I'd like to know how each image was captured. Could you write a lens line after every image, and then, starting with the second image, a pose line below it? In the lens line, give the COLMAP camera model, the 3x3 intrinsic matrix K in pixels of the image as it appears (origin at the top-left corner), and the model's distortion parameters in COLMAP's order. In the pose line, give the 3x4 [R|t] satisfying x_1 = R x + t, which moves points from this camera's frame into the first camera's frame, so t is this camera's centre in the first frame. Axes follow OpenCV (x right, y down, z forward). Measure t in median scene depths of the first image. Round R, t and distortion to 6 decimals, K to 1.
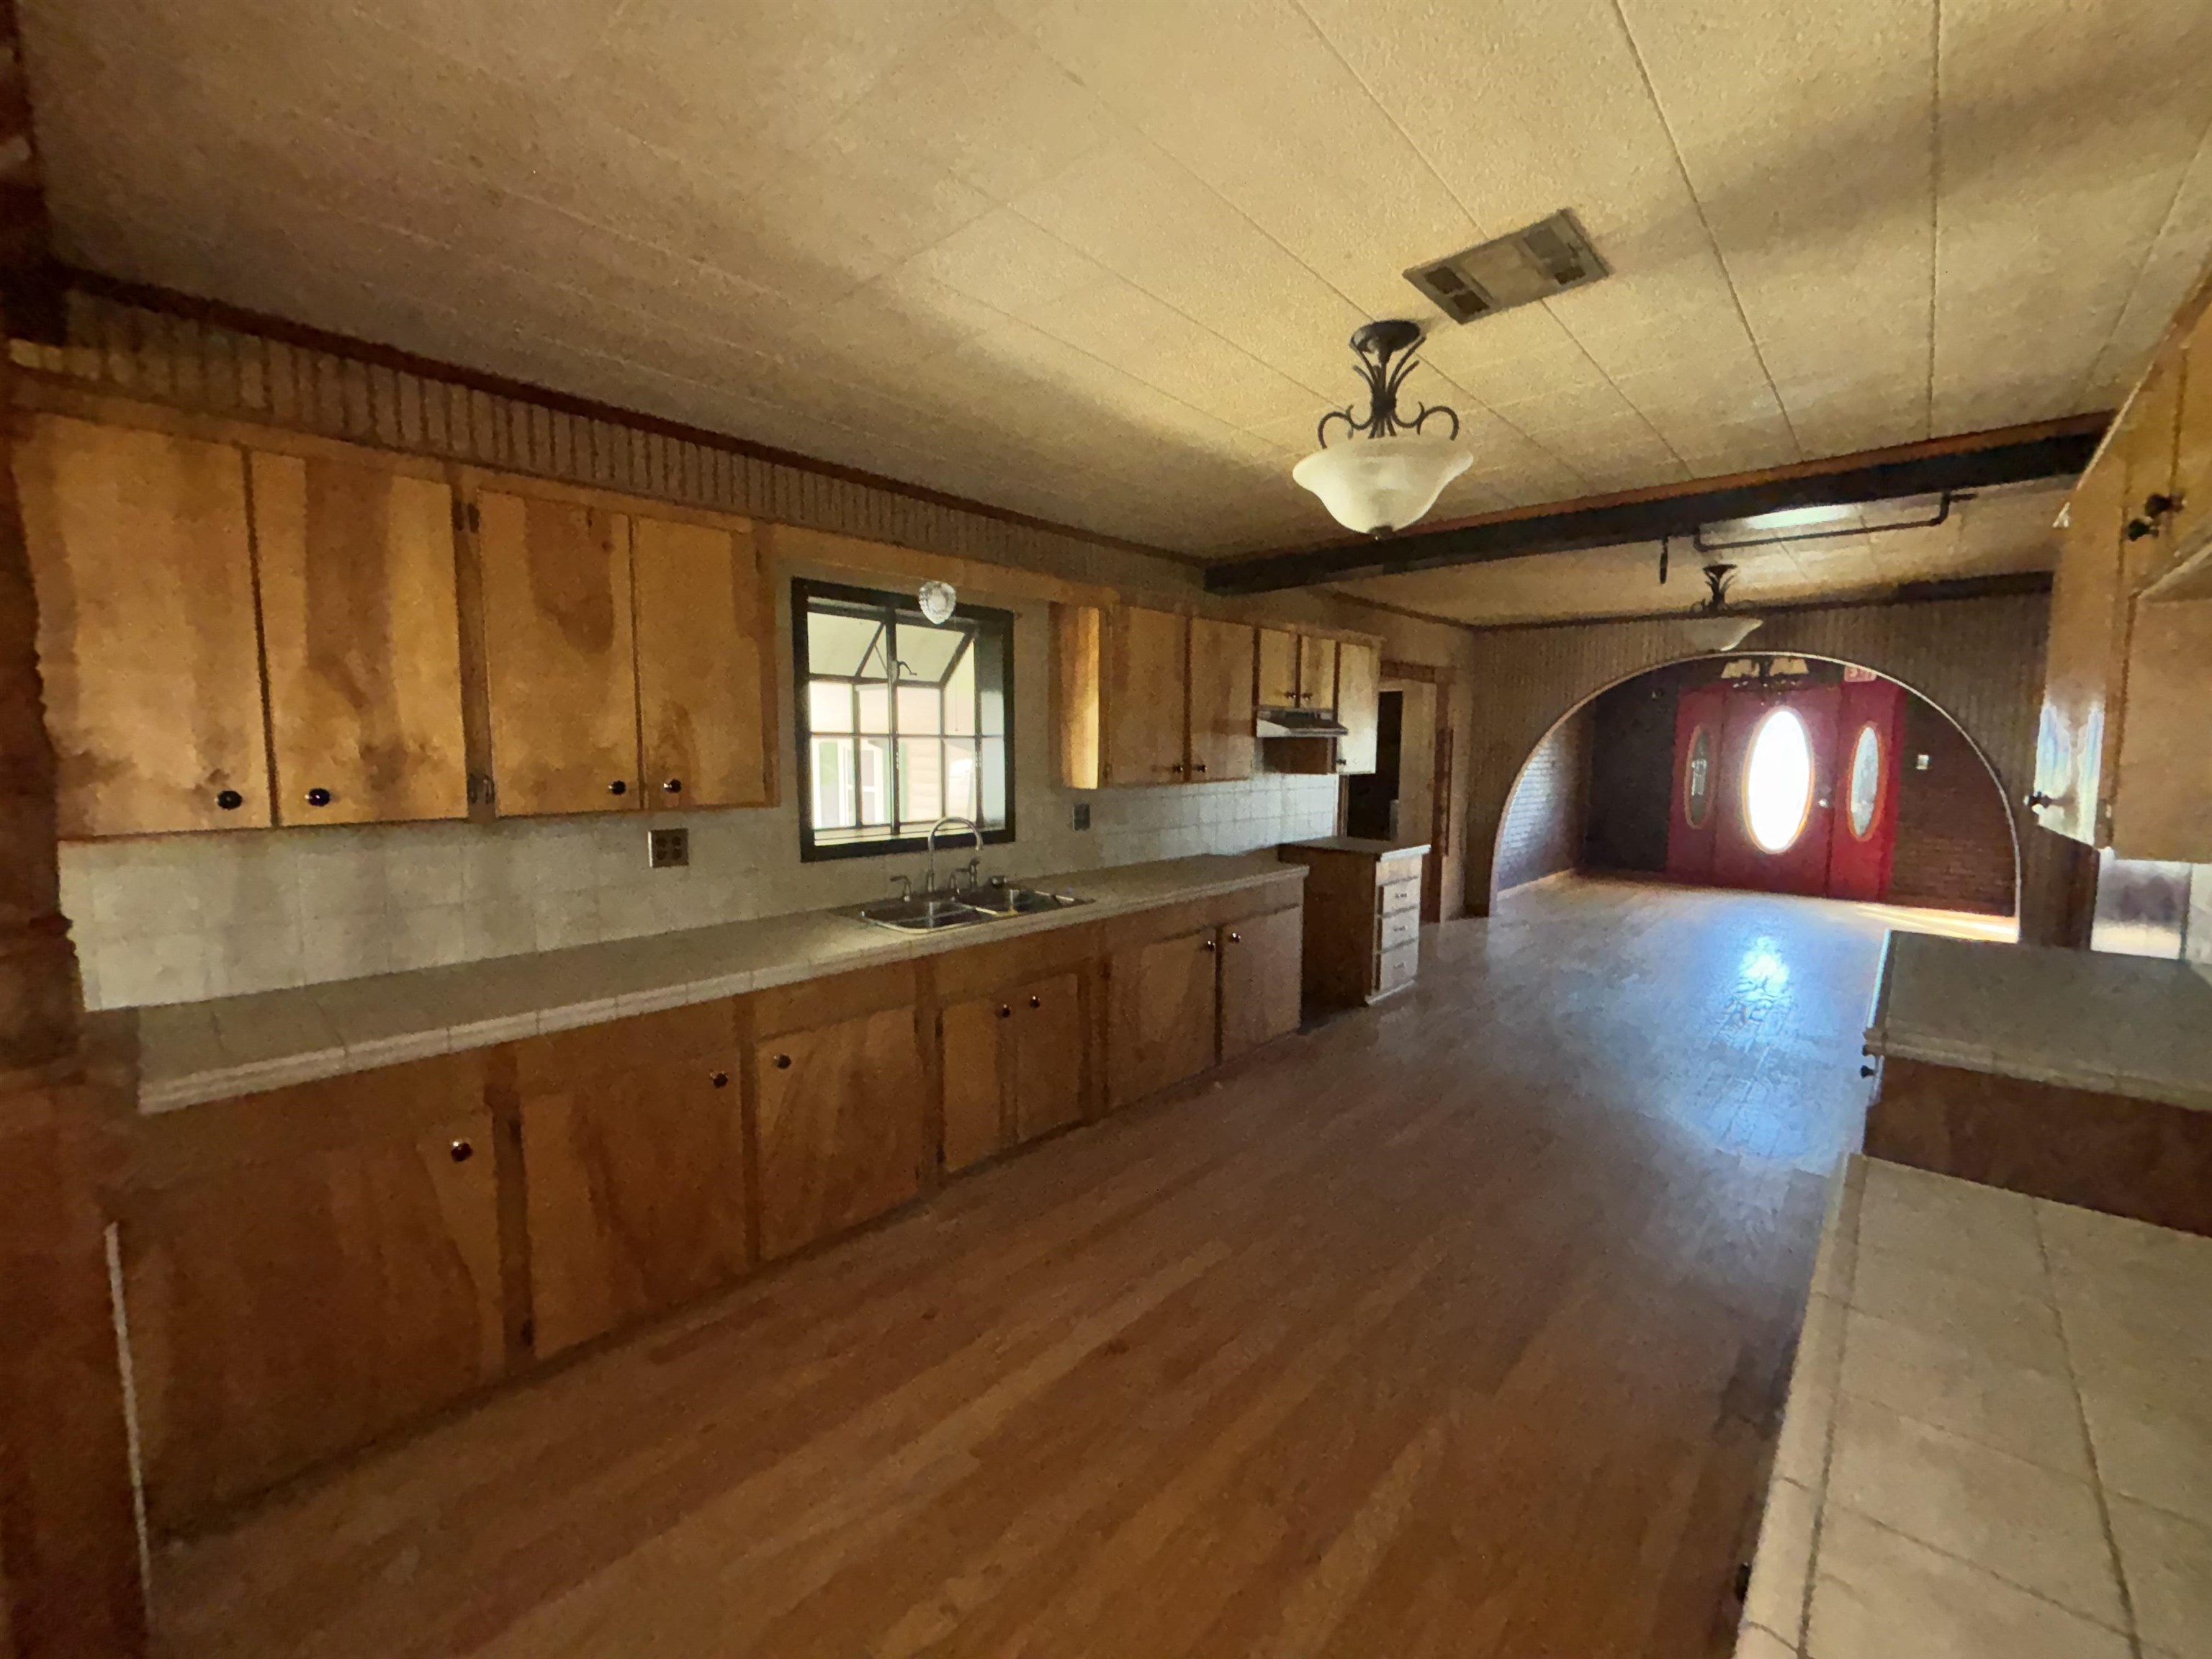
lens RADIAL K [[884.6, 0, 1122.4], [0, 884.6, 832.1], [0, 0, 1]] dist [0.007383, -0.001151]
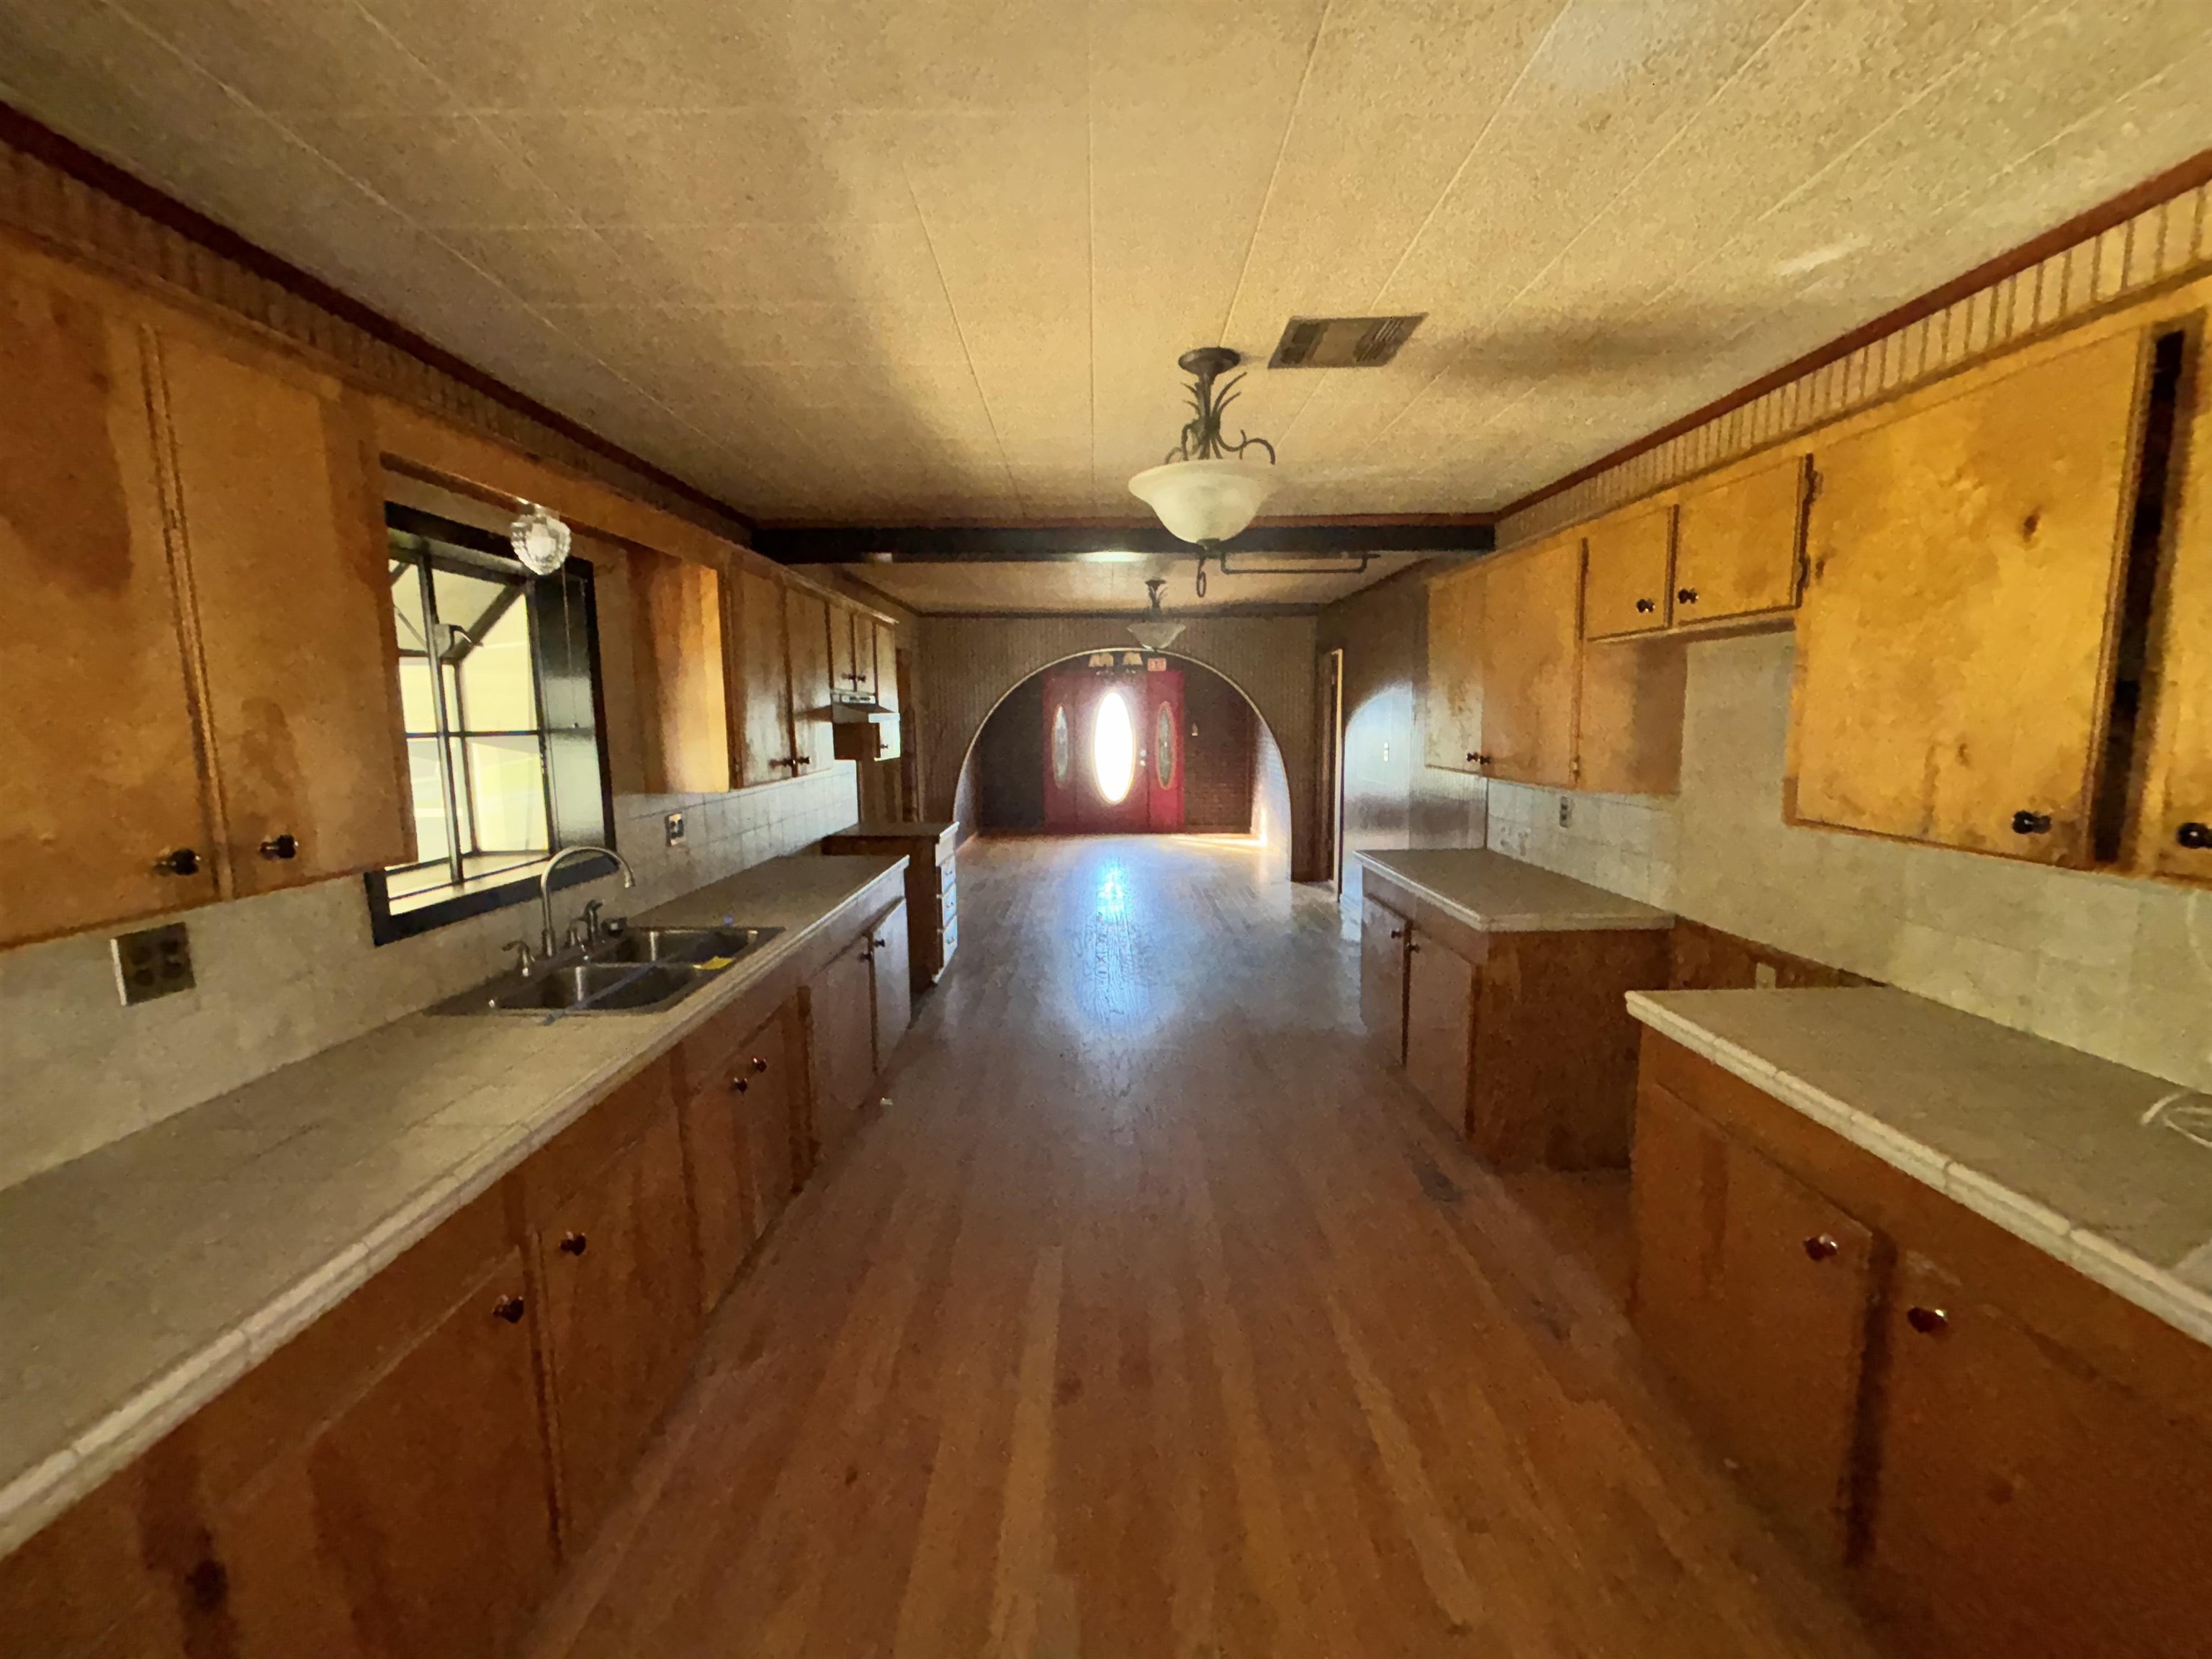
lens RADIAL K [[884.6, 0, 1099.7], [0, 884.6, 830.7], [0, 0, 1]] dist [0.007383, -0.001151]
pose [[0.744410, -0.097813, 0.660520, -0.393225], [0.079177, 0.995164, 0.058135, -0.042975], [-0.663012, 0.009022, 0.748554, 0.195871]]
